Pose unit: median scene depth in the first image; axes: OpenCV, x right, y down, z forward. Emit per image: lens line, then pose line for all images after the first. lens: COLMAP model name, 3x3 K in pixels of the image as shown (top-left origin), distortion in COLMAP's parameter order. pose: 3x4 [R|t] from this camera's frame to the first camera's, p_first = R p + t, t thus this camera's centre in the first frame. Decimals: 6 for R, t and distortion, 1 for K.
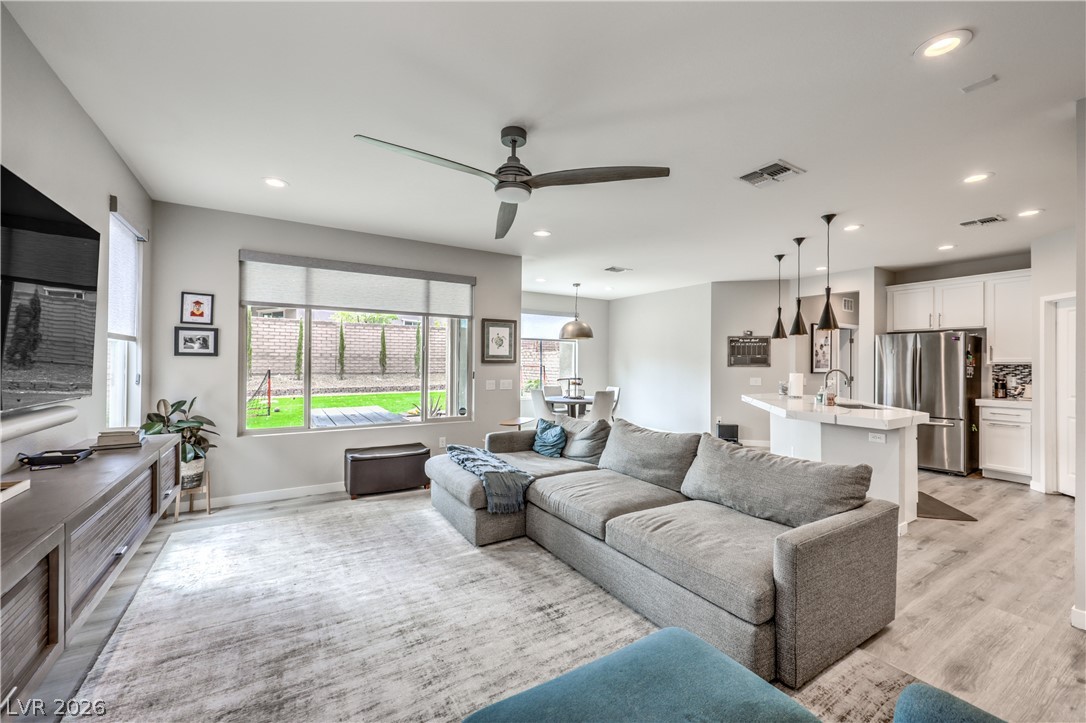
lens RADIAL K [[441.6, 0, 547.2], [0, 441.6, 360.5], [0, 0, 1]] dist [-0.001956, 0.001811]
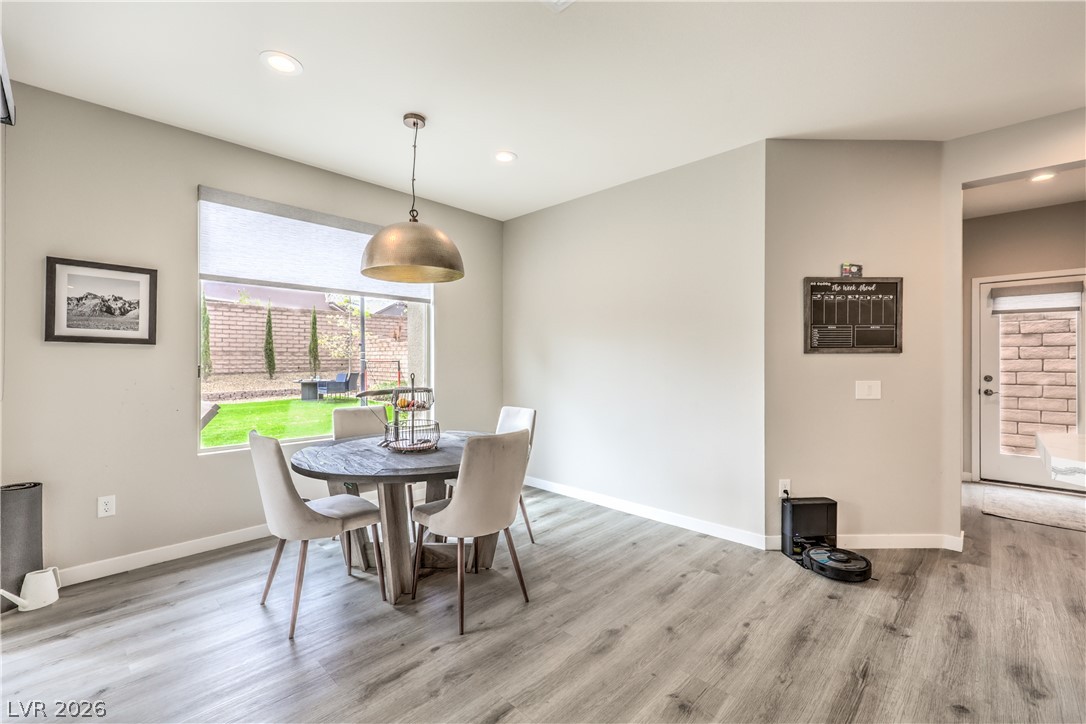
lens RADIAL K [[454.9, 0, 545.9], [0, 454.9, 361.7], [0, 0, 1]] dist [0.003637, 0.000036]
pose [[0.969489, -0.007070, 0.245034, 0.109321], [0.004705, 0.999937, 0.010234, 0.021700], [-0.245091, -0.008769, 0.969461, 0.885933]]
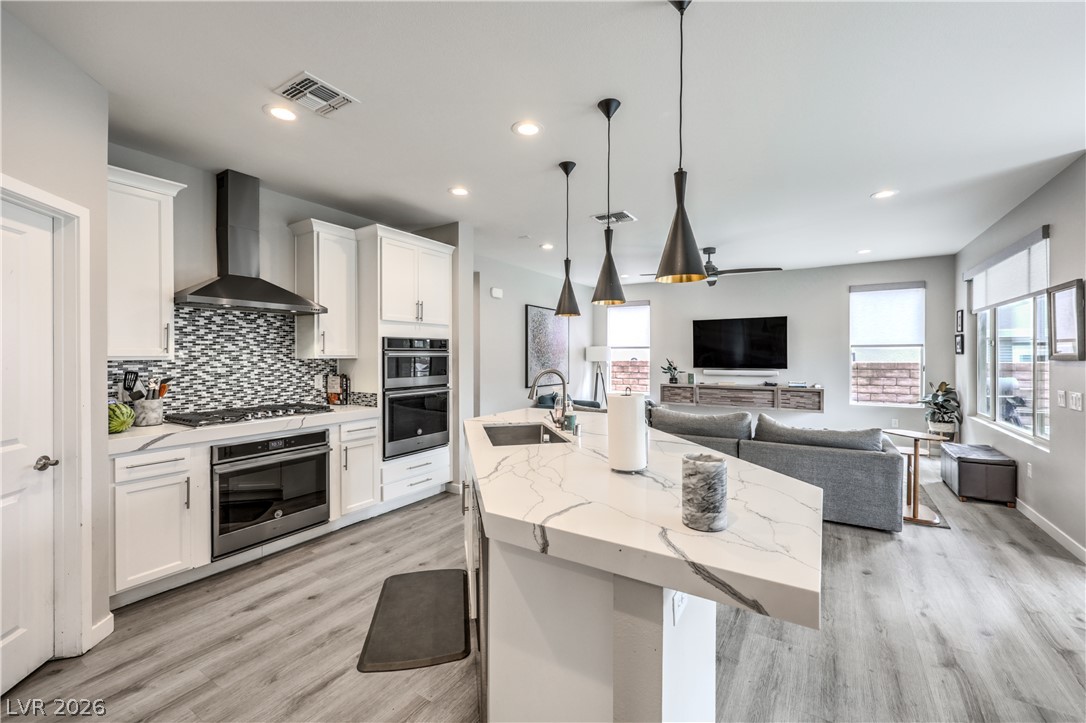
lens RADIAL K [[441.6, 0, 549.0], [0, 441.6, 357.5], [0, 0, 1]] dist [-0.001956, 0.001811]
pose [[-0.900016, -0.001873, -0.435854, 0.747614], [-0.001412, 0.999998, -0.001382, 0.003395], [0.435855, -0.000628, -0.900017, 1.249918]]
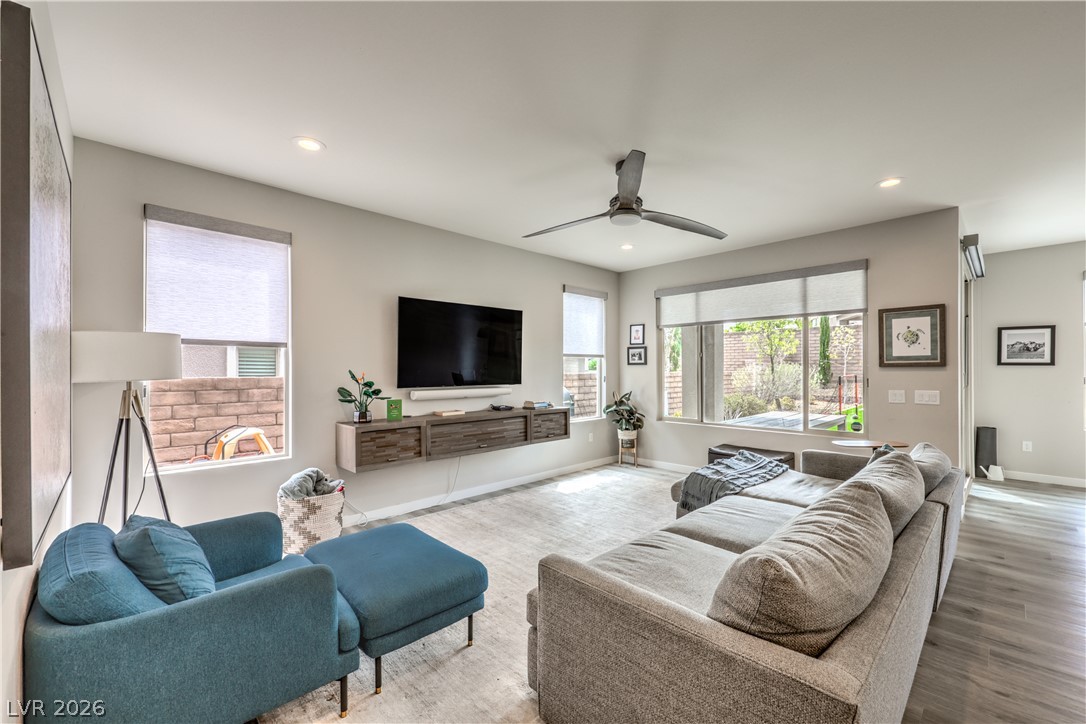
lens RADIAL K [[441.6, 0, 551.3], [0, 441.6, 367.8], [0, 0, 1]] dist [-0.001956, 0.001811]
pose [[0.210835, -0.011484, -0.977454, 0.485979], [0.009589, 0.999907, -0.009680, 0.008770], [0.977475, -0.007332, 0.210925, 0.275959]]
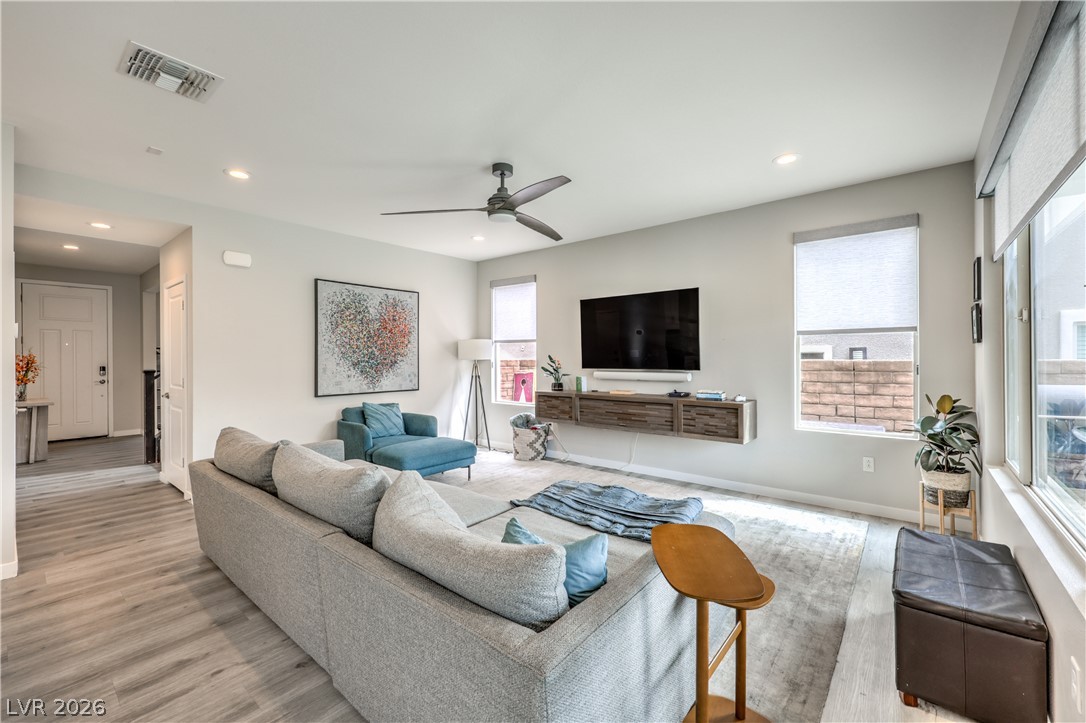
lens RADIAL K [[441.6, 0, 550.4], [0, 441.6, 358.4], [0, 0, 1]] dist [-0.001956, 0.001811]
pose [[-0.946776, -0.000103, -0.321892, 0.097600], [0.000266, 0.999999, -0.001103, 0.012118], [0.321892, -0.001130, -0.946776, 1.082659]]
